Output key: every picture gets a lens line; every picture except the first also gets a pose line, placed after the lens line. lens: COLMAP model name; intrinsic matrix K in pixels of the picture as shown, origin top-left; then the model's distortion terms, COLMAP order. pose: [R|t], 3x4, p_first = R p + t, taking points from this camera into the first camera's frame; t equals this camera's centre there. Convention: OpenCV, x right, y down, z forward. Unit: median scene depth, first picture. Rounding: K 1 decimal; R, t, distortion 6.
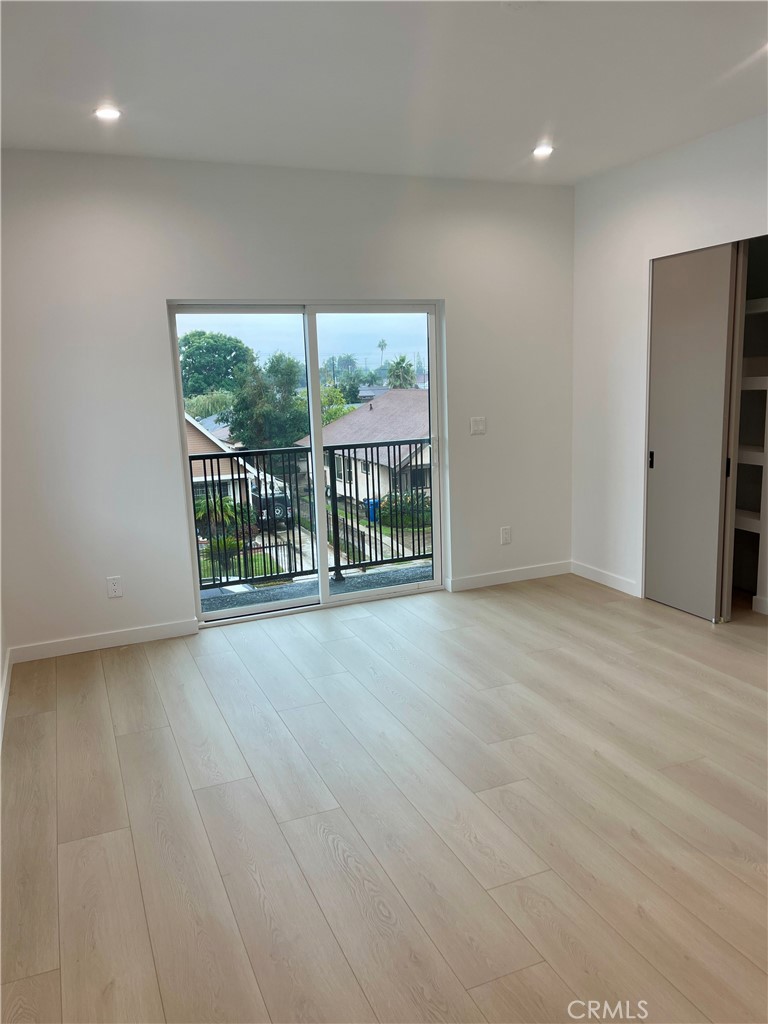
lens RADIAL K [[779.0, 0, 384.5], [0, 779.0, 513.0], [0, 0, 1]] dist [0.028990, -0.007321]
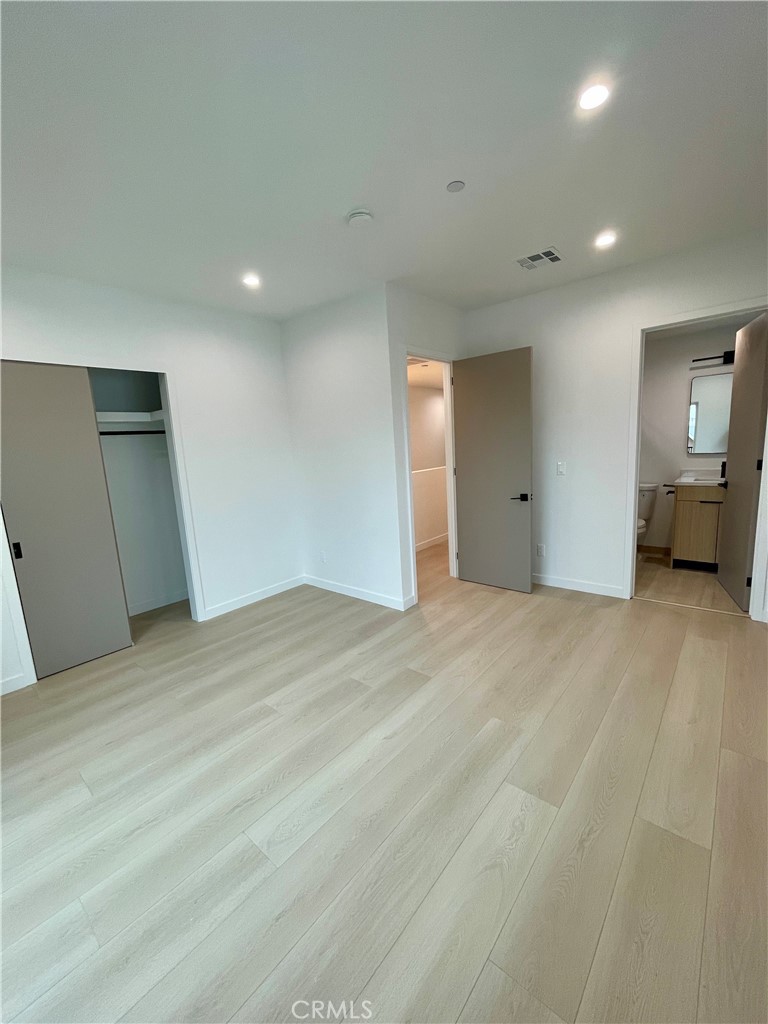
lens RADIAL K [[411.5, 0, 384.8], [0, 411.5, 506.6], [0, 0, 1]] dist [0.001010, -0.000151]
pose [[-0.438871, -0.080273, 0.894957, -0.477160], [0.232243, 0.952025, 0.199279, -0.158768], [-0.868018, 0.295306, -0.399173, 1.027209]]
